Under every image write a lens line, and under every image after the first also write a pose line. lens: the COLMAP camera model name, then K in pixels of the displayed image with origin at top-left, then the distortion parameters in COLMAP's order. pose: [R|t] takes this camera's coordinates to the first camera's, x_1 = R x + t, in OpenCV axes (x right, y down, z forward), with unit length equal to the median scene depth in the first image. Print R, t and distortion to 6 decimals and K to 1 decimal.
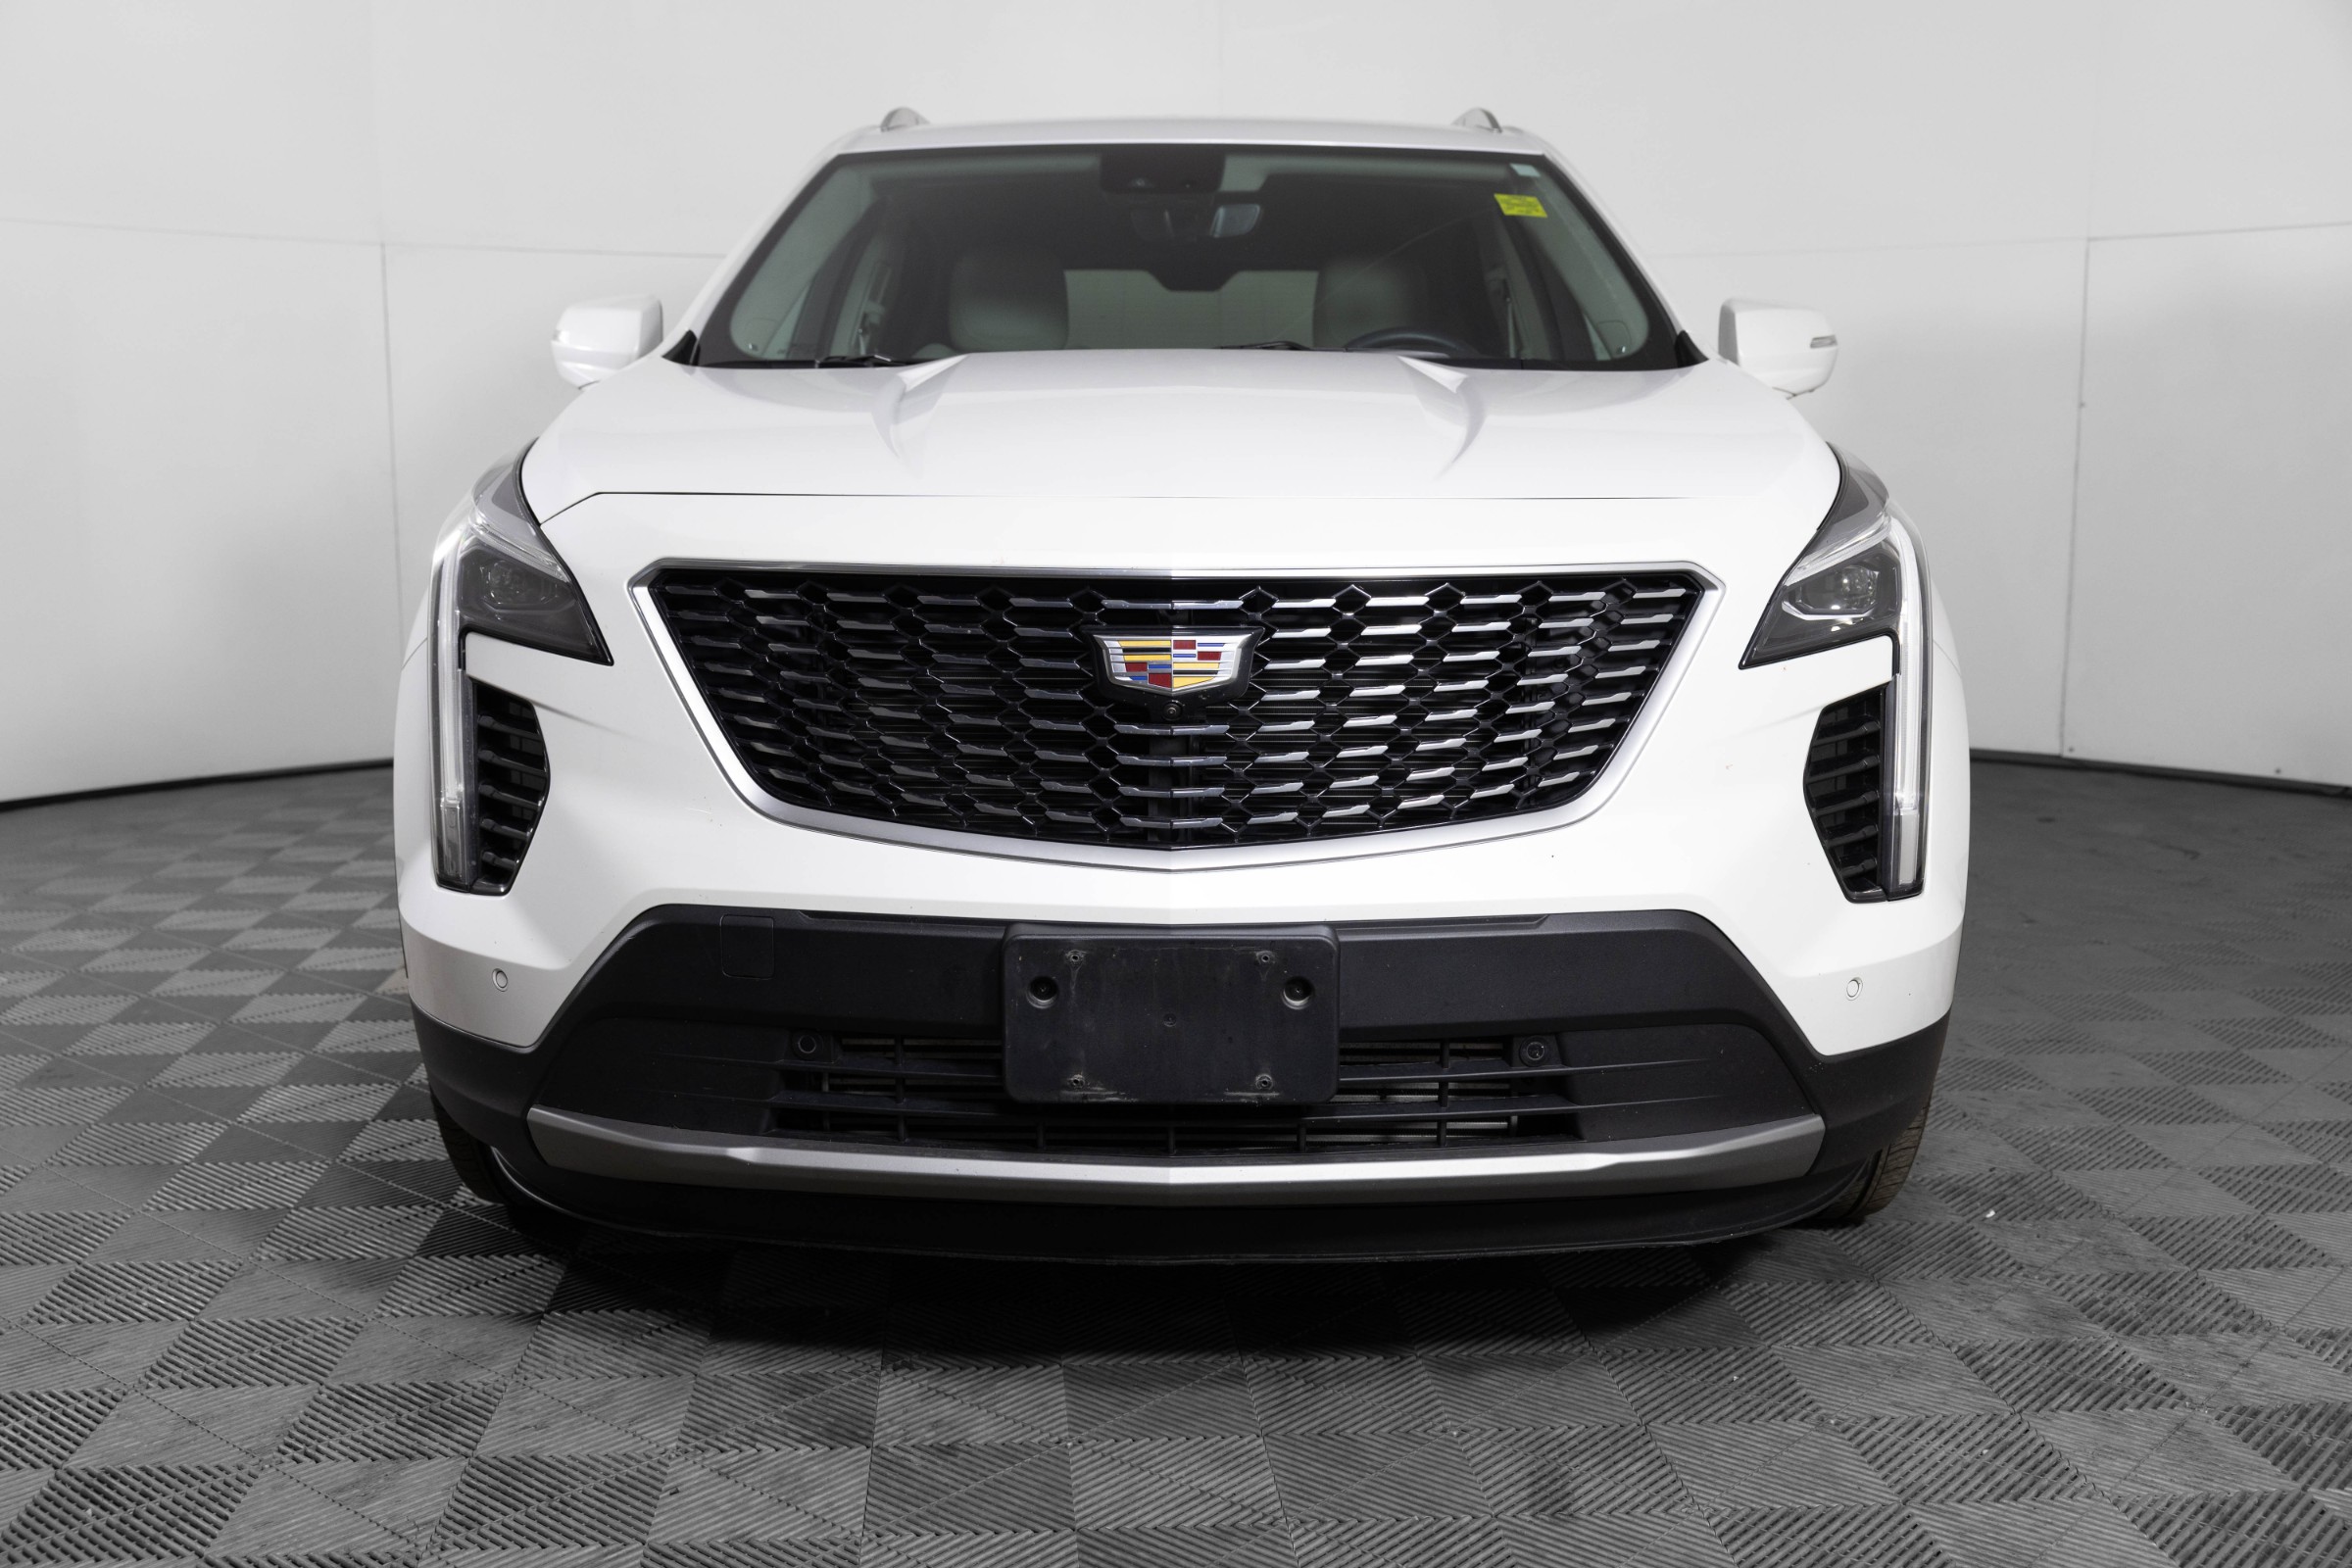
lens RADIAL K [[2320.9, 0, 1176.0], [0, 2320.9, 784.0], [0, 0, 1]] dist [0.010401, -0.003184]
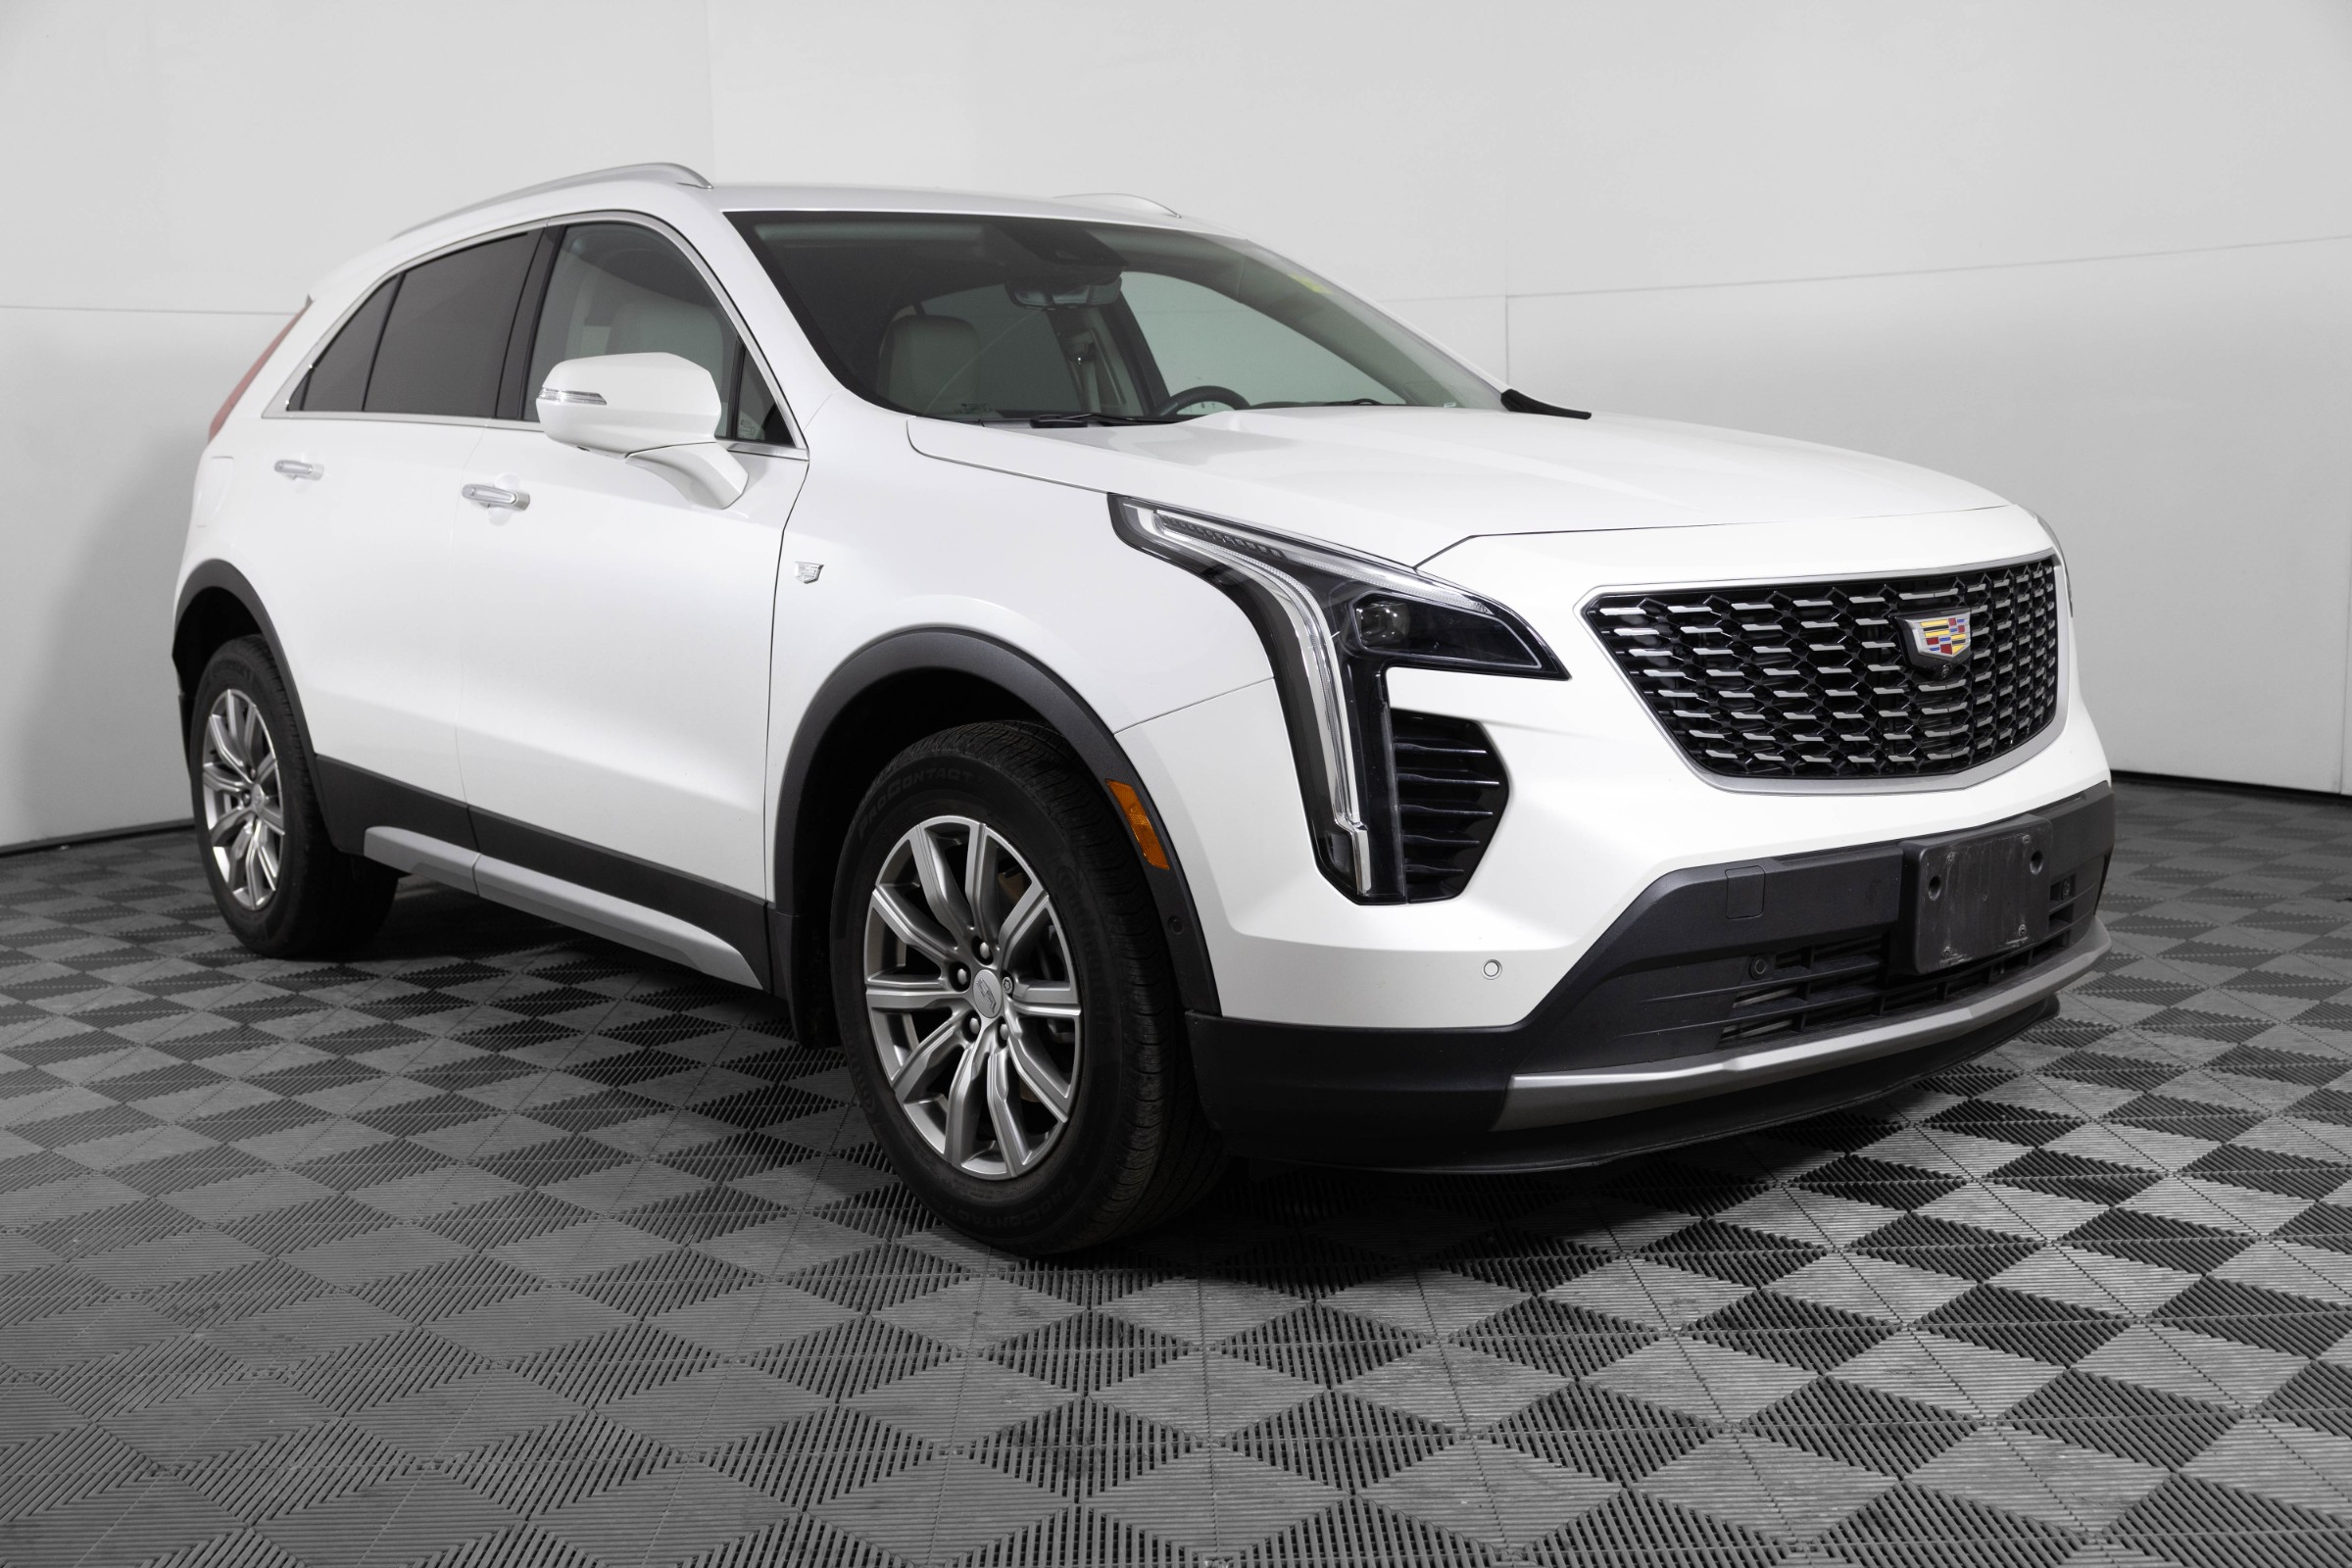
lens RADIAL K [[2320.9, 0, 1176.0], [0, 2320.9, 784.0], [0, 0, 1]] dist [0.010401, -0.003184]
pose [[0.753929, -0.111107, 0.647492, -1.194500], [0.123882, 0.991957, 0.025968, -0.055936], [-0.645170, 0.060634, 0.761630, 0.252533]]
